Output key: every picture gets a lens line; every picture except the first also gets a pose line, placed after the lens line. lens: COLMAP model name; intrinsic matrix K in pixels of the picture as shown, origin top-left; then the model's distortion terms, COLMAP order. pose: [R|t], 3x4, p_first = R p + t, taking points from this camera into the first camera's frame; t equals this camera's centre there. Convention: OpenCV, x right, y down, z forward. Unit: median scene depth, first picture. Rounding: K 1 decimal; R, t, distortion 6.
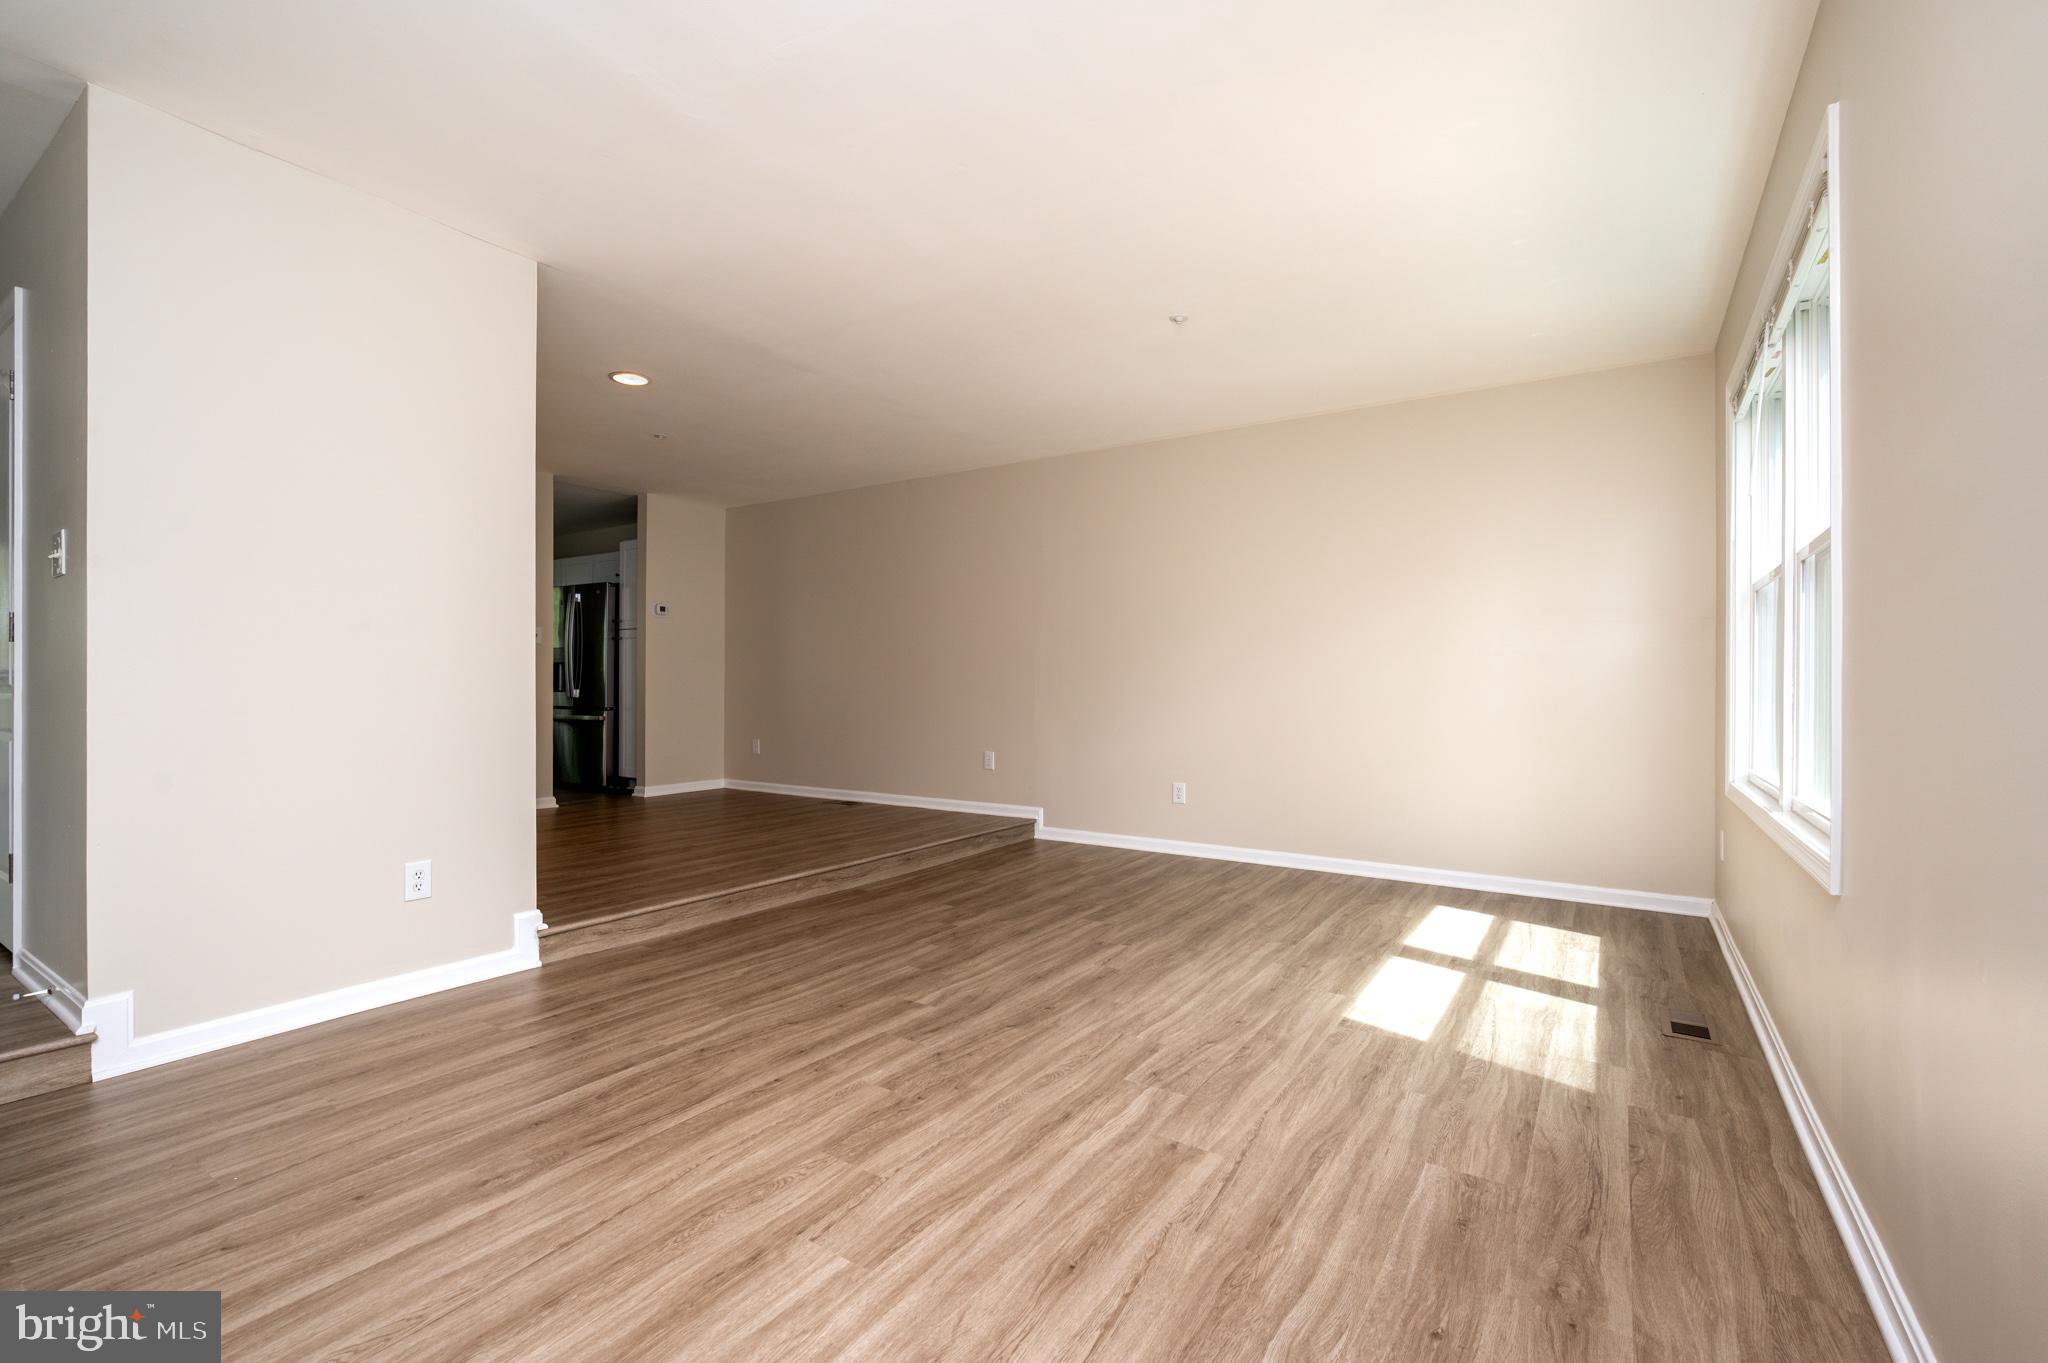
lens RADIAL K [[887.7, 0, 1017.3], [0, 887.7, 690.6], [0, 0, 1]] dist [-0.002549, 0.000088]
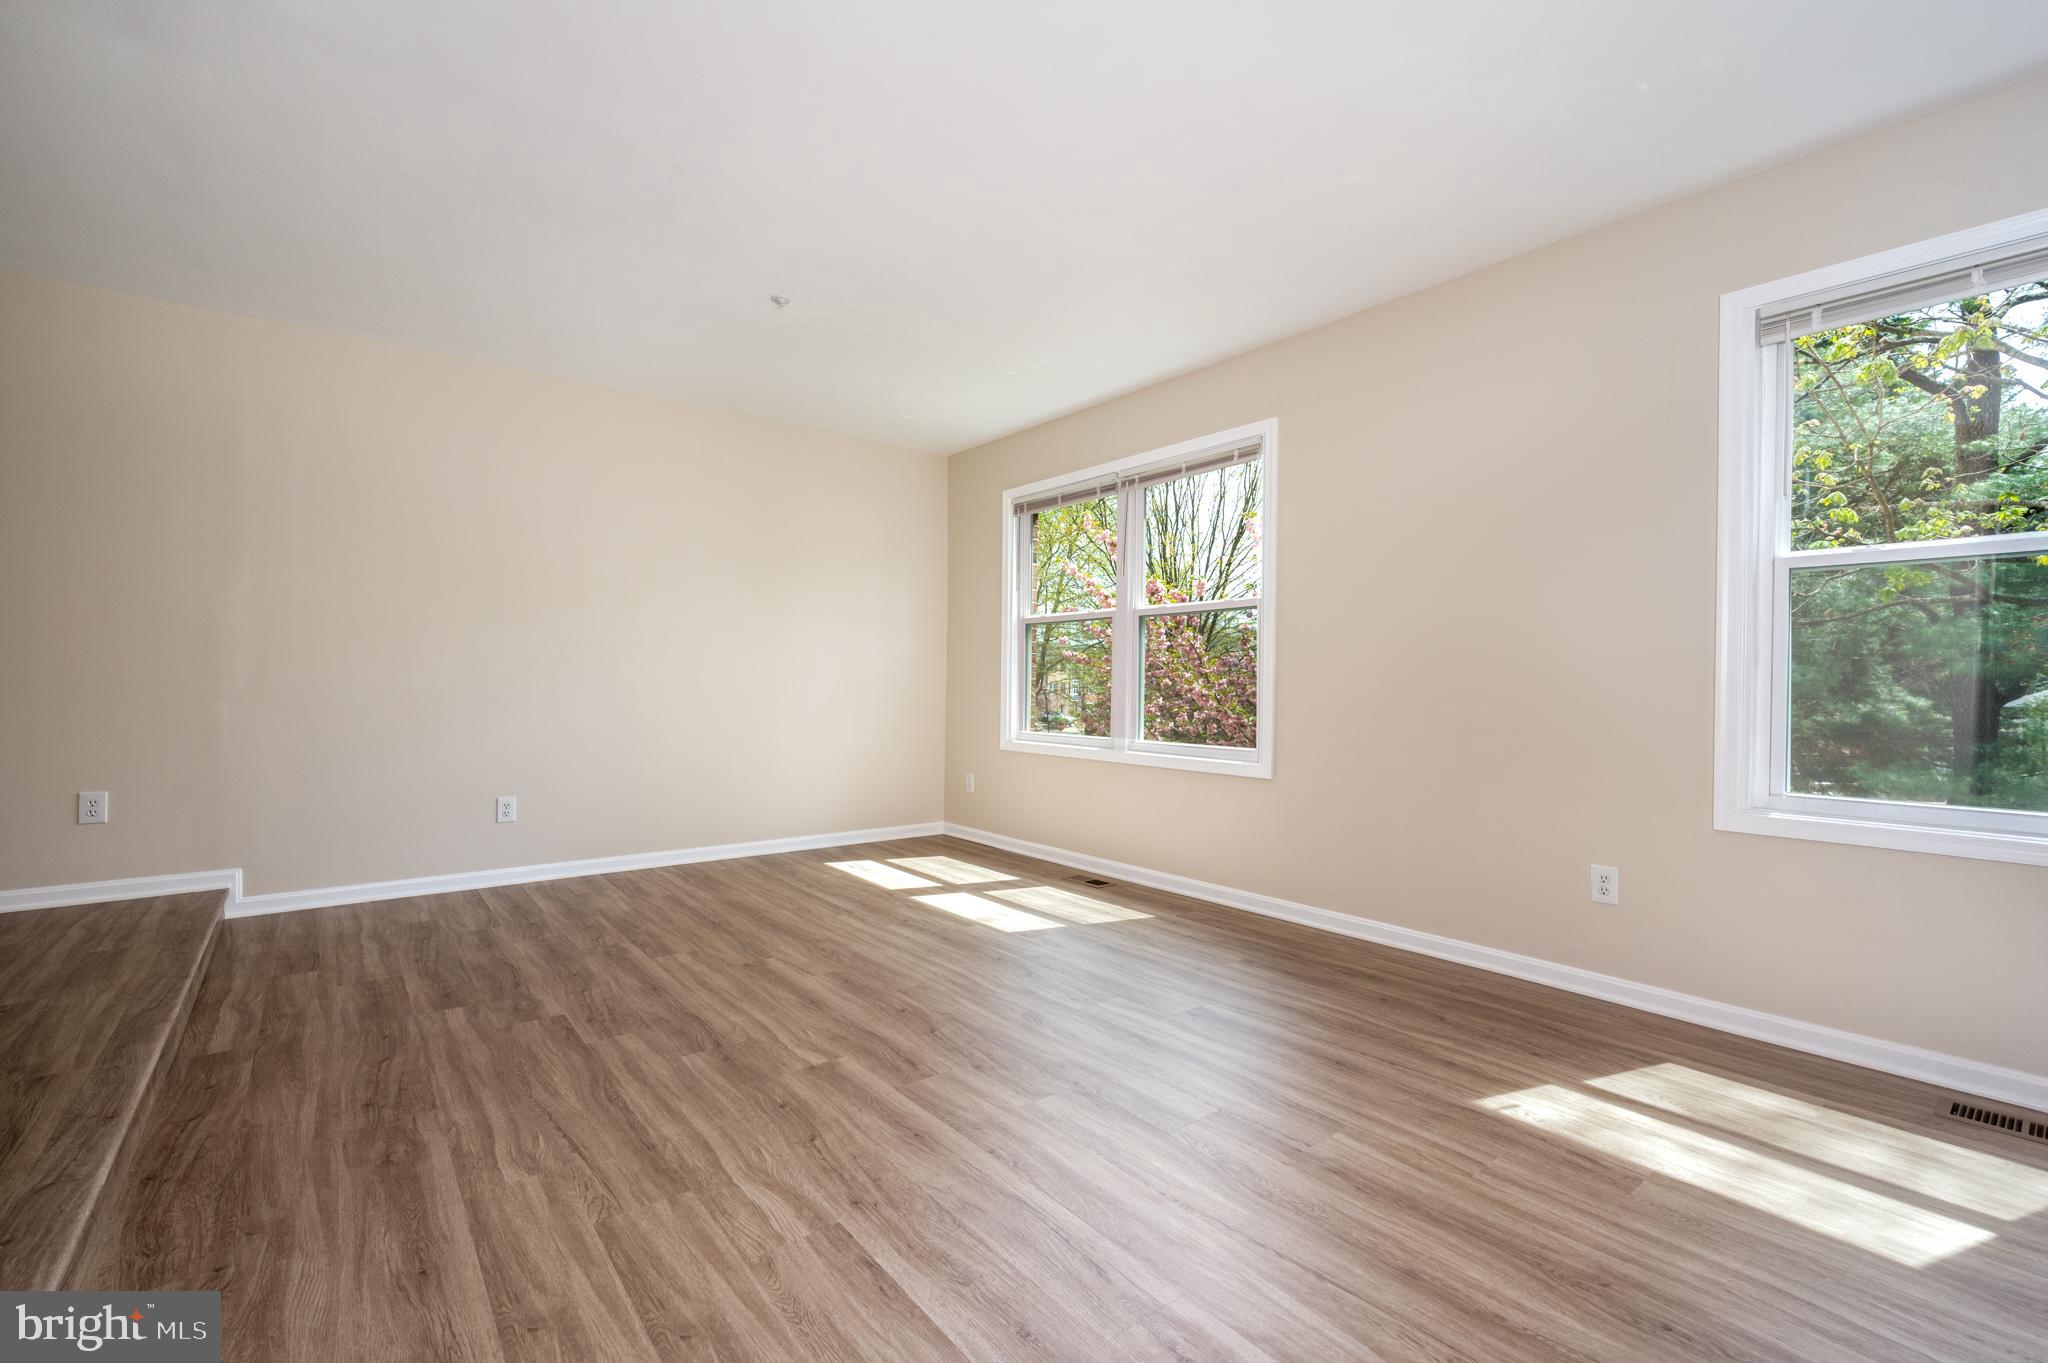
lens RADIAL K [[887.7, 0, 1029.8], [0, 887.7, 679.2], [0, 0, 1]] dist [-0.002549, 0.000088]
pose [[0.297962, 0.001691, 0.954576, -0.888544], [-0.001207, 0.999998, -0.001394, -0.005329], [-0.954577, -0.000737, 0.297964, 0.599038]]
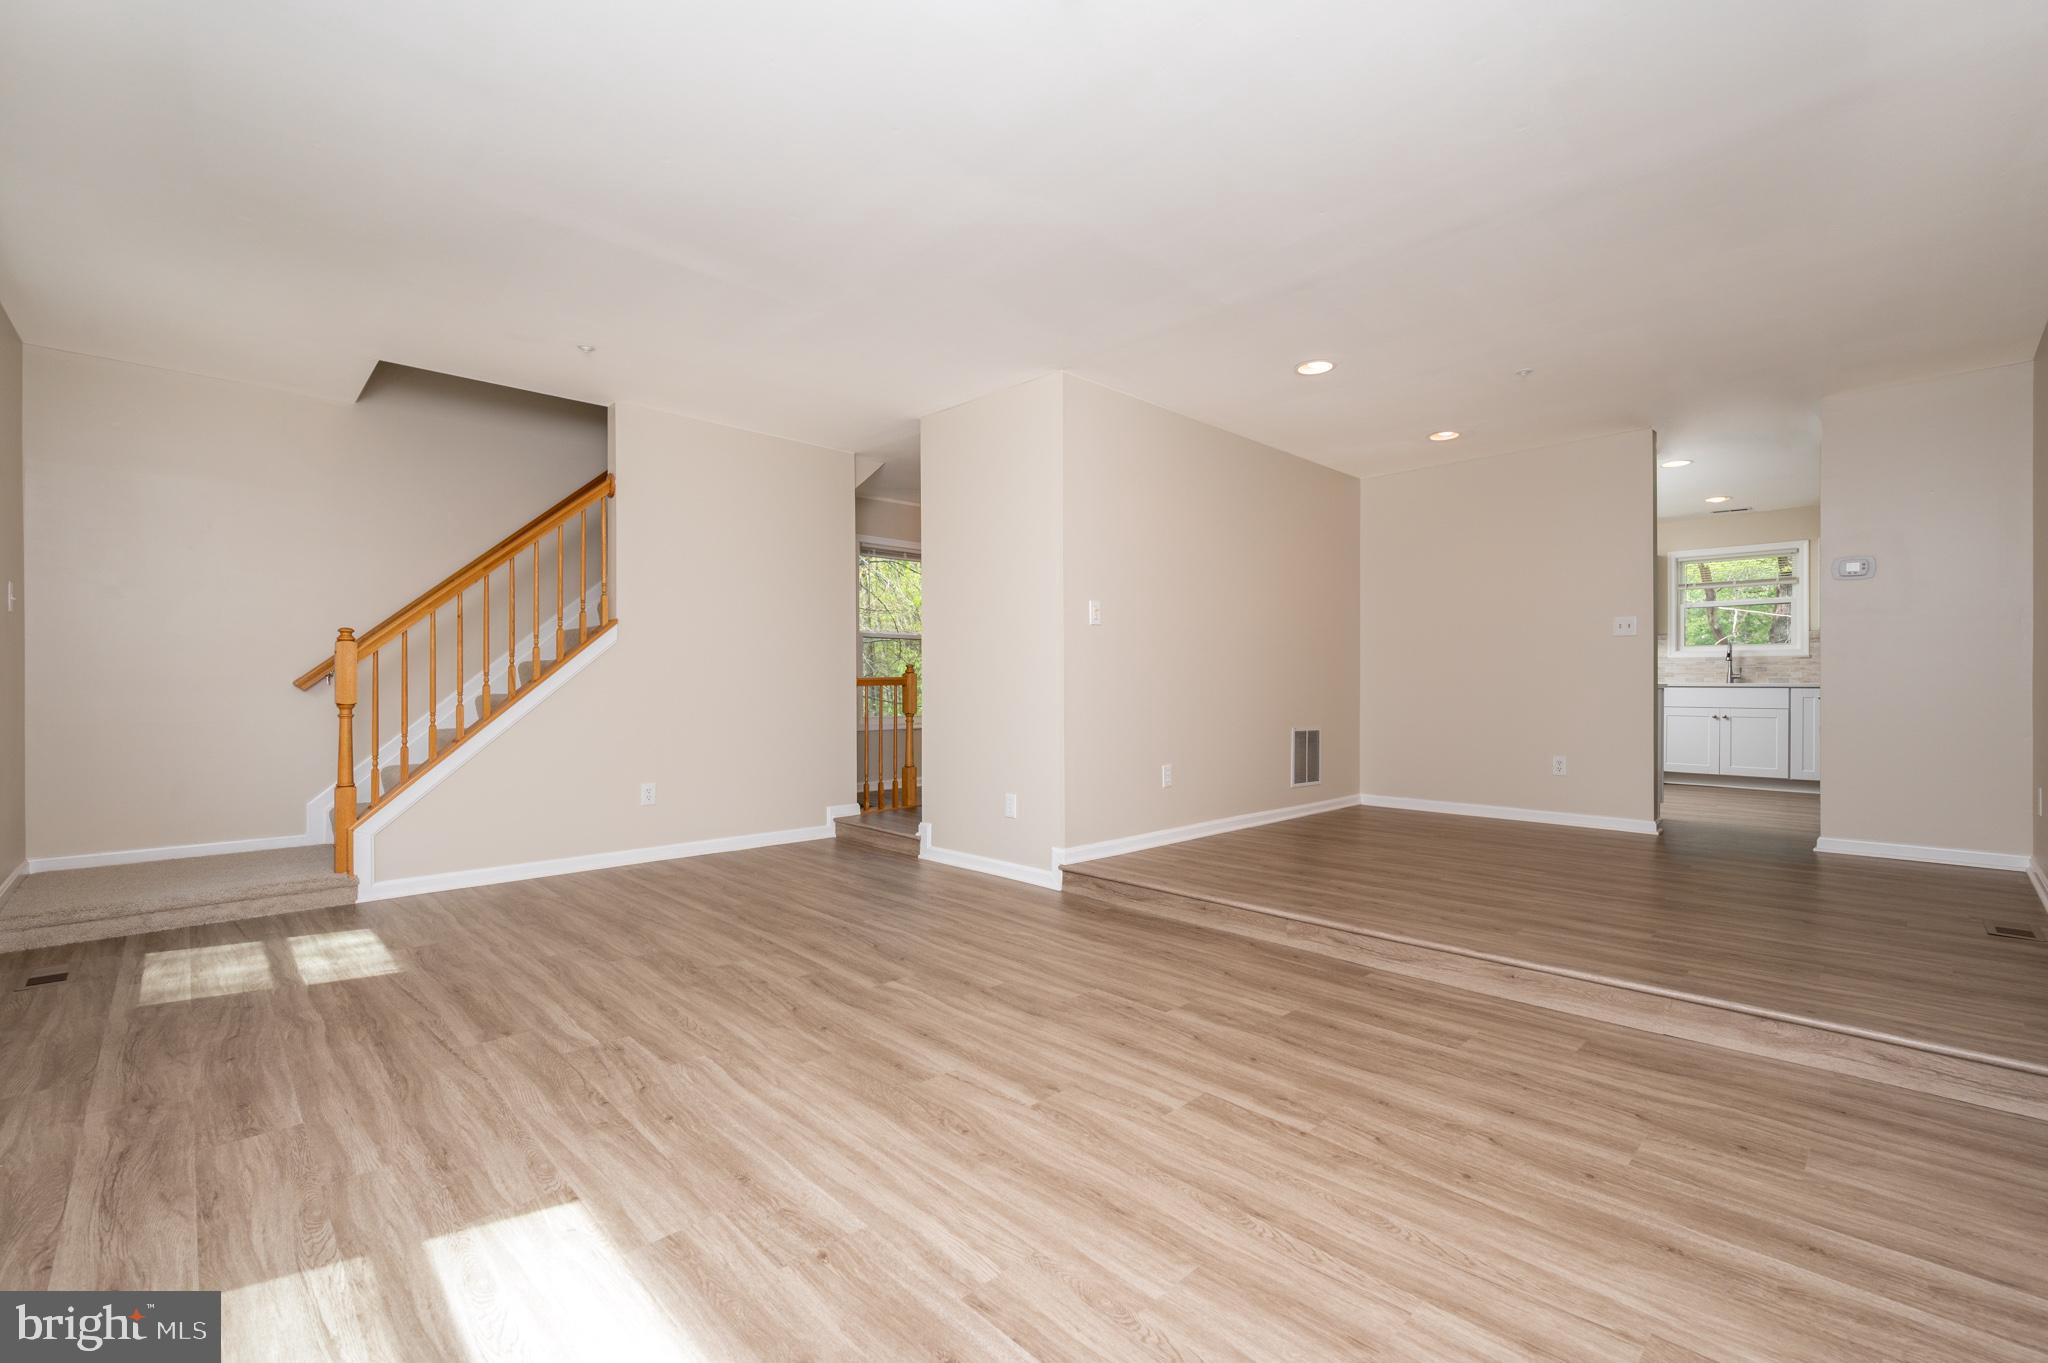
lens RADIAL K [[887.7, 0, 1025.3], [0, 887.7, 690.7], [0, 0, 1]] dist [-0.002549, 0.000088]
pose [[-0.212404, 0.002268, -0.977179, 0.921555], [-0.007019, 0.999968, 0.003846, 0.003989], [0.977157, 0.007676, -0.212381, 1.450900]]
